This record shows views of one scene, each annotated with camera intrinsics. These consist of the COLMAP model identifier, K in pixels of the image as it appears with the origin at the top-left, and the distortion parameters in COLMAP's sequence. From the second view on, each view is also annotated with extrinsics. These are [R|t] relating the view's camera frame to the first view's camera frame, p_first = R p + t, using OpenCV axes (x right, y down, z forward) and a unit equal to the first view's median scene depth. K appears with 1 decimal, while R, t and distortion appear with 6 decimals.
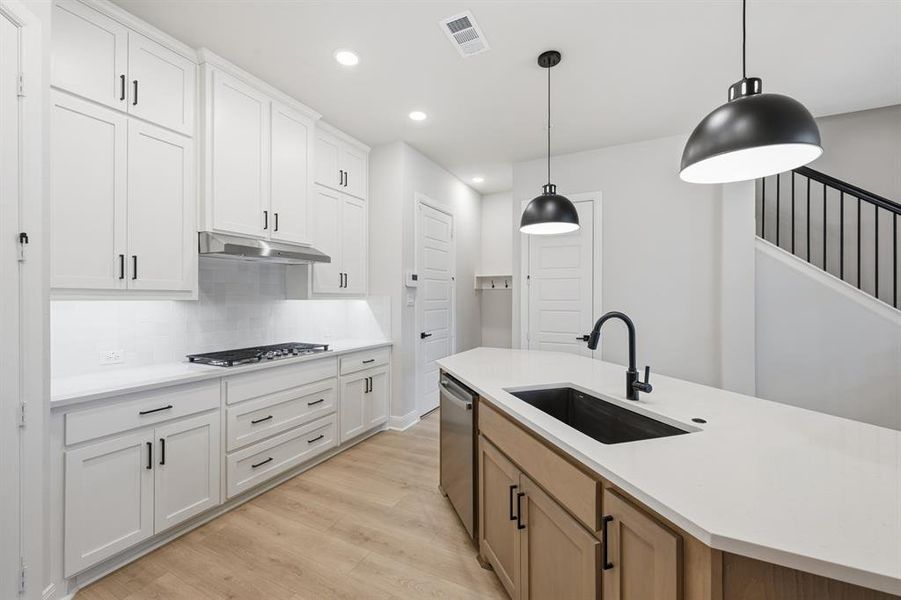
lens RADIAL K [[362.0, 0, 452.9], [0, 362.0, 301.8], [0, 0, 1]] dist [-0.001059, -0.000630]
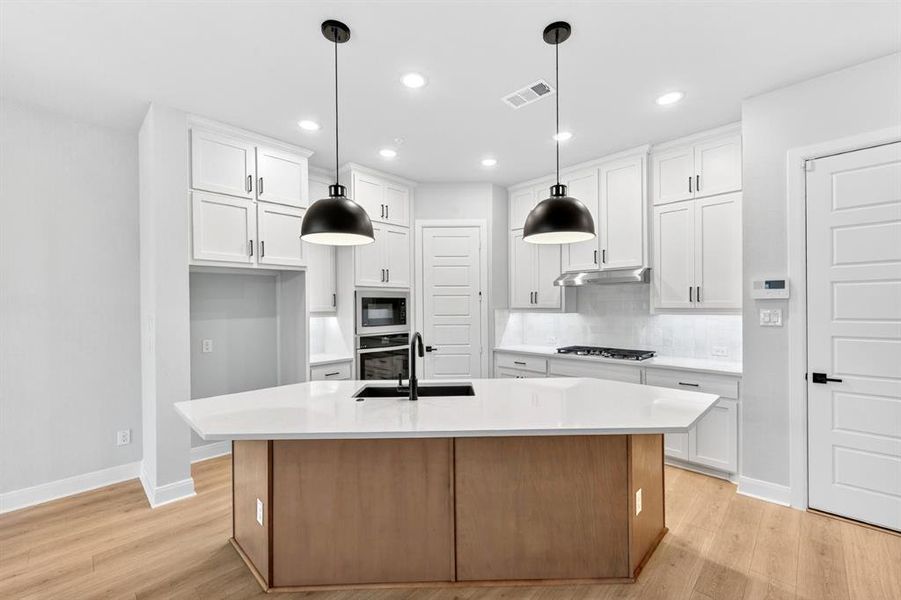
lens RADIAL K [[372.3, 0, 454.2], [0, 372.3, 307.1], [0, 0, 1]] dist [-0.001452, 0.000467]
pose [[-0.297803, 0.009523, -0.954580, 1.161539], [0.000772, 0.999952, 0.009735, -0.051944], [0.954627, 0.002162, -0.297796, 1.023449]]
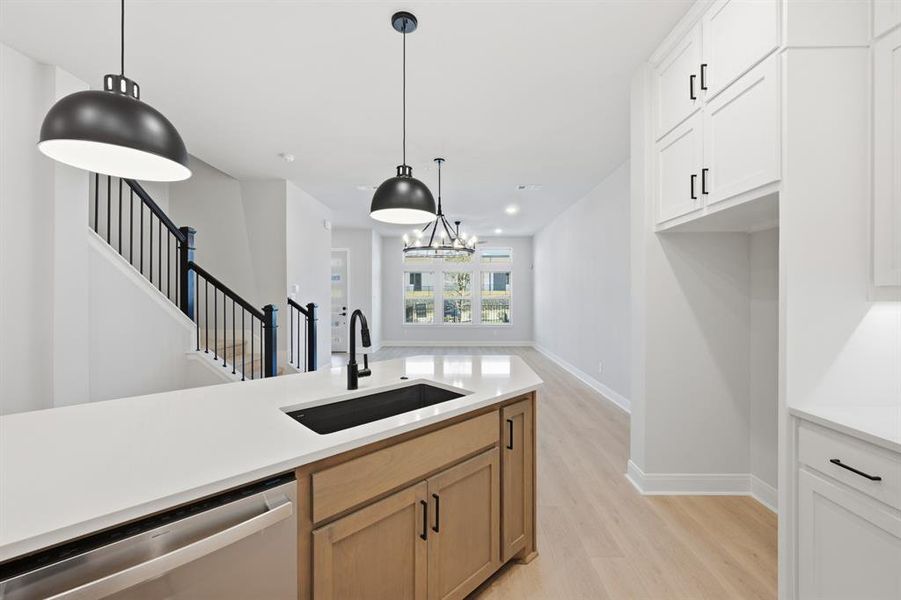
lens RADIAL K [[362.0, 0, 455.0], [0, 362.0, 296.2], [0, 0, 1]] dist [-0.001059, -0.000630]
pose [[-0.435070, -0.001070, 0.900396, -0.410668], [0.009156, 0.999942, 0.005613, -0.008776], [-0.900350, 0.010686, -0.435035, 0.793349]]
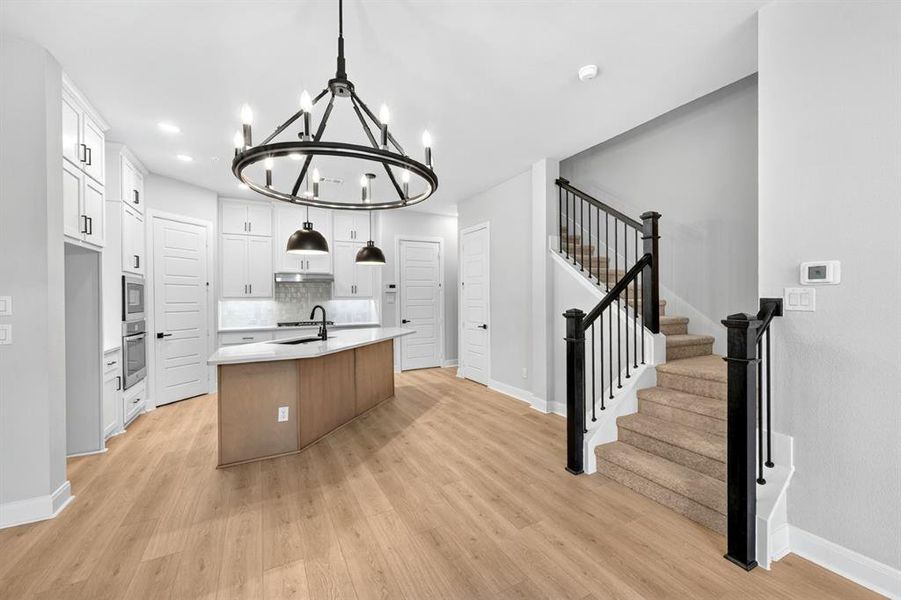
lens RADIAL K [[362.0, 0, 457.7], [0, 362.0, 300.8], [0, 0, 1]] dist [-0.001059, -0.000630]
pose [[0.821796, -0.001463, -0.569780, 1.769923], [0.002299, 0.999997, 0.000747, -0.000466], [0.569777, -0.001923, 0.821797, -0.343120]]
